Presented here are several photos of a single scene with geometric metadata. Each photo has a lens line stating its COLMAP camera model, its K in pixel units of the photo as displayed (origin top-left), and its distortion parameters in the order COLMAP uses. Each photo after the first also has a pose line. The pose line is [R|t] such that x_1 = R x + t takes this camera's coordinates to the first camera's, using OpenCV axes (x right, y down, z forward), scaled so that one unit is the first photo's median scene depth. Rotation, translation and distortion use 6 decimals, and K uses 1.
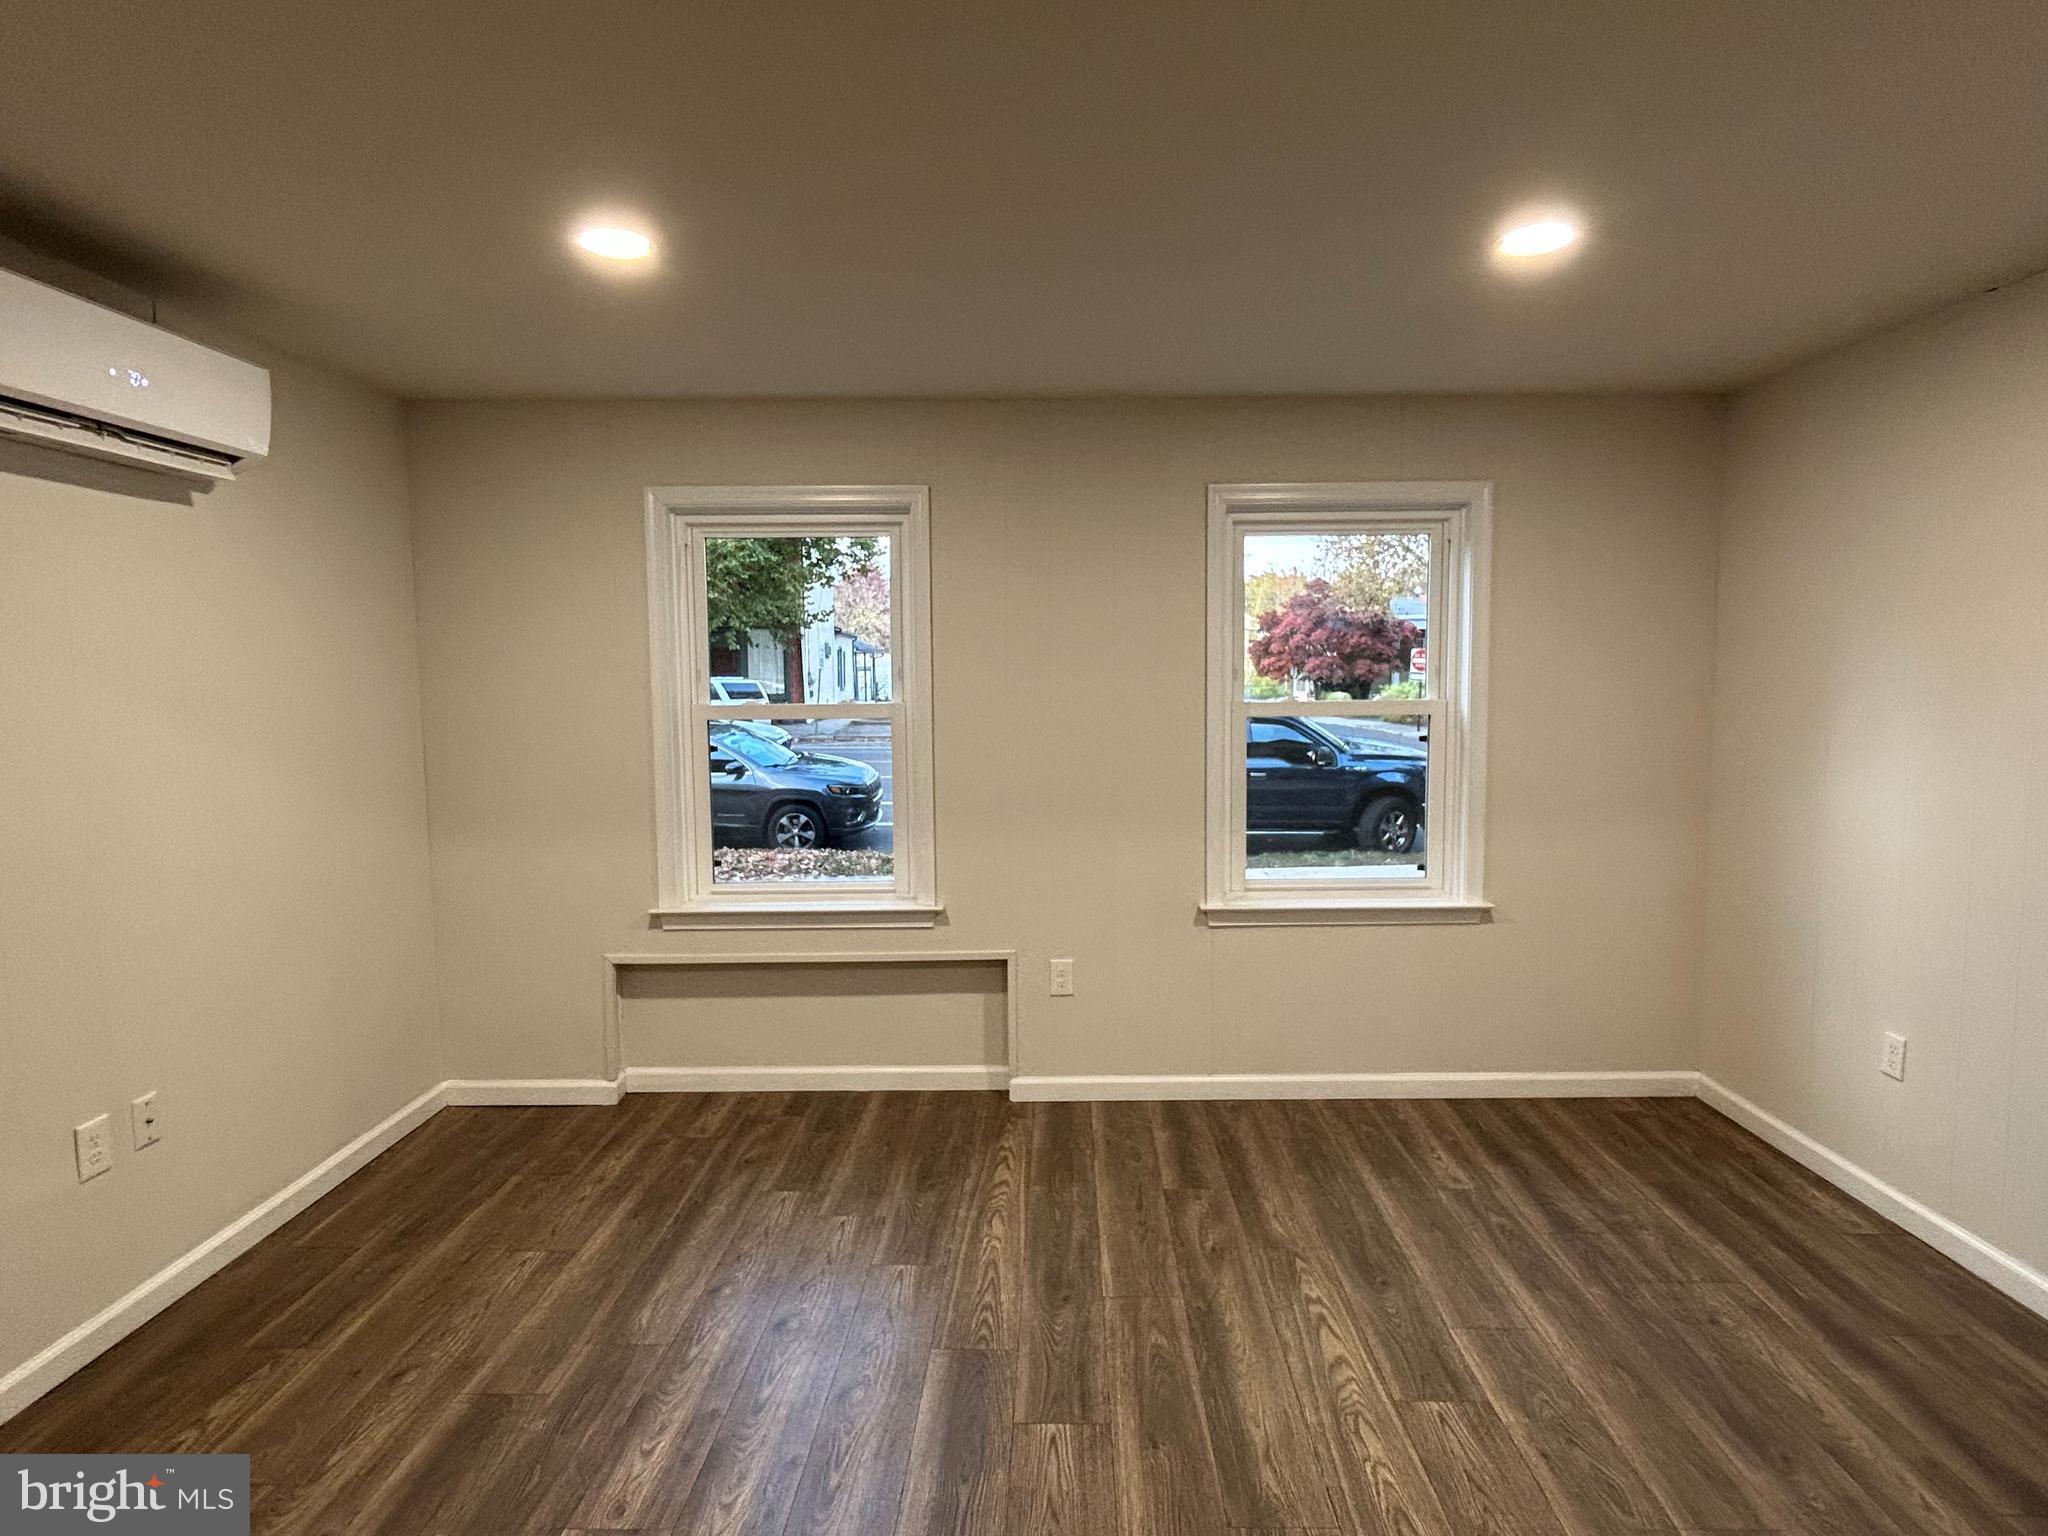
lens RADIAL K [[1130.3, 0, 1035.1], [0, 1130.3, 776.2], [0, 0, 1]] dist [-0.004137, 0.001636]
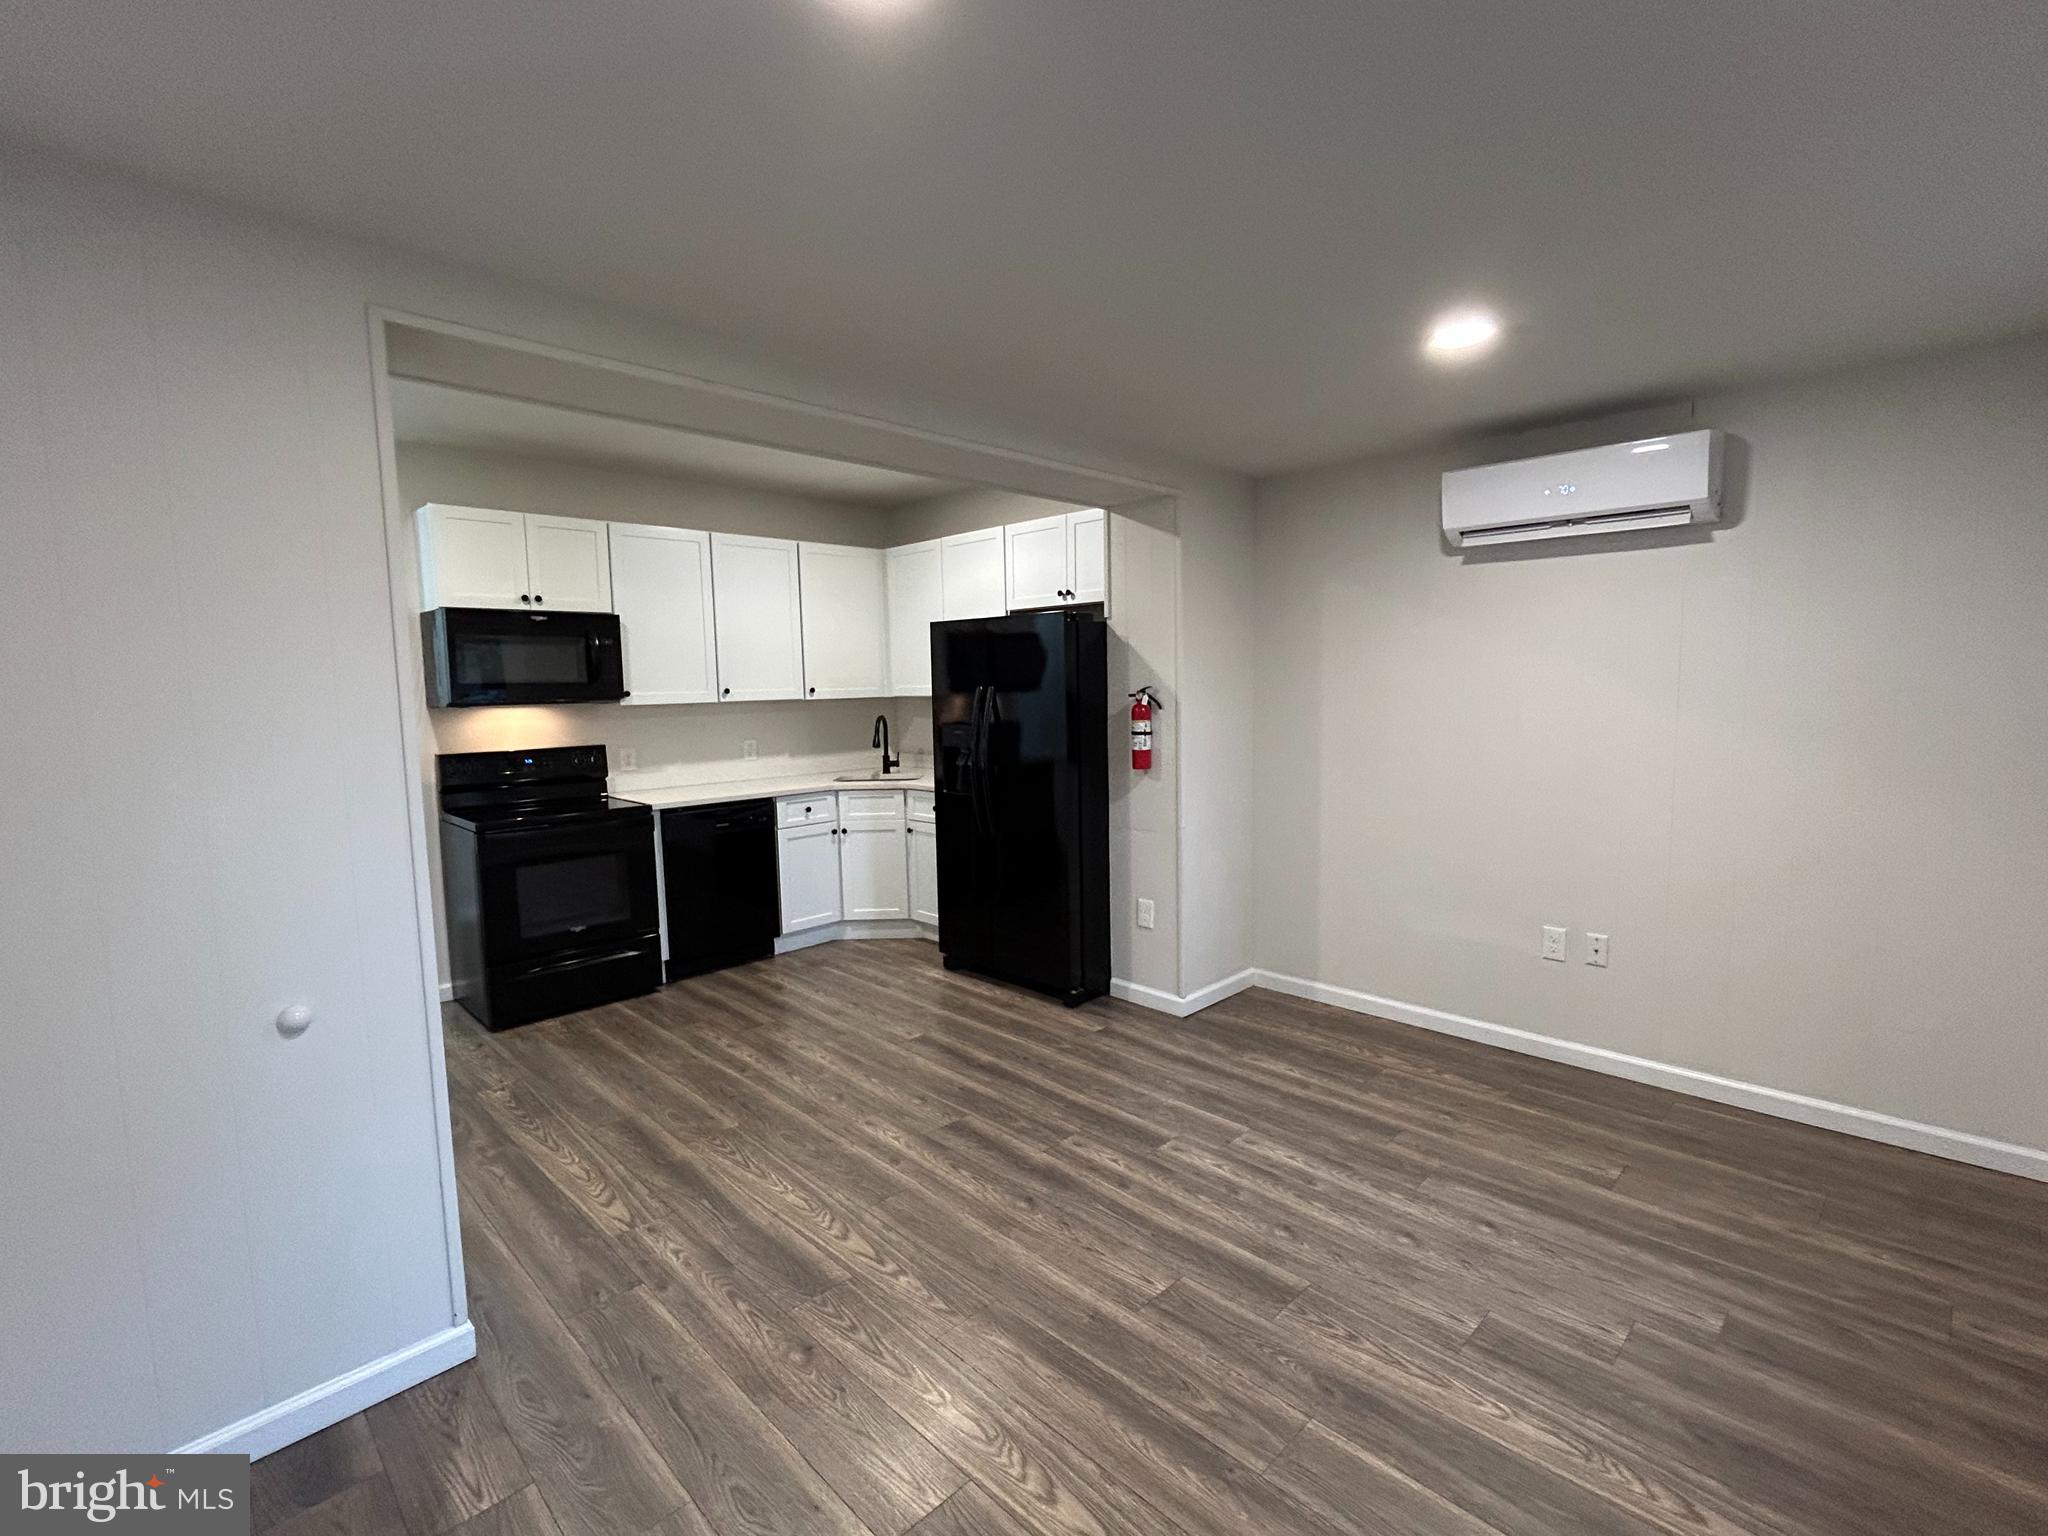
lens RADIAL K [[938.1, 0, 1034.3], [0, 938.1, 771.1], [0, 0, 1]] dist [-0.000556, 0.000090]
pose [[-0.691304, 0.092775, -0.716583, 0.633075], [-0.043442, 0.984592, 0.169384, -0.122583], [0.721257, 0.148225, -0.676622, 1.195288]]
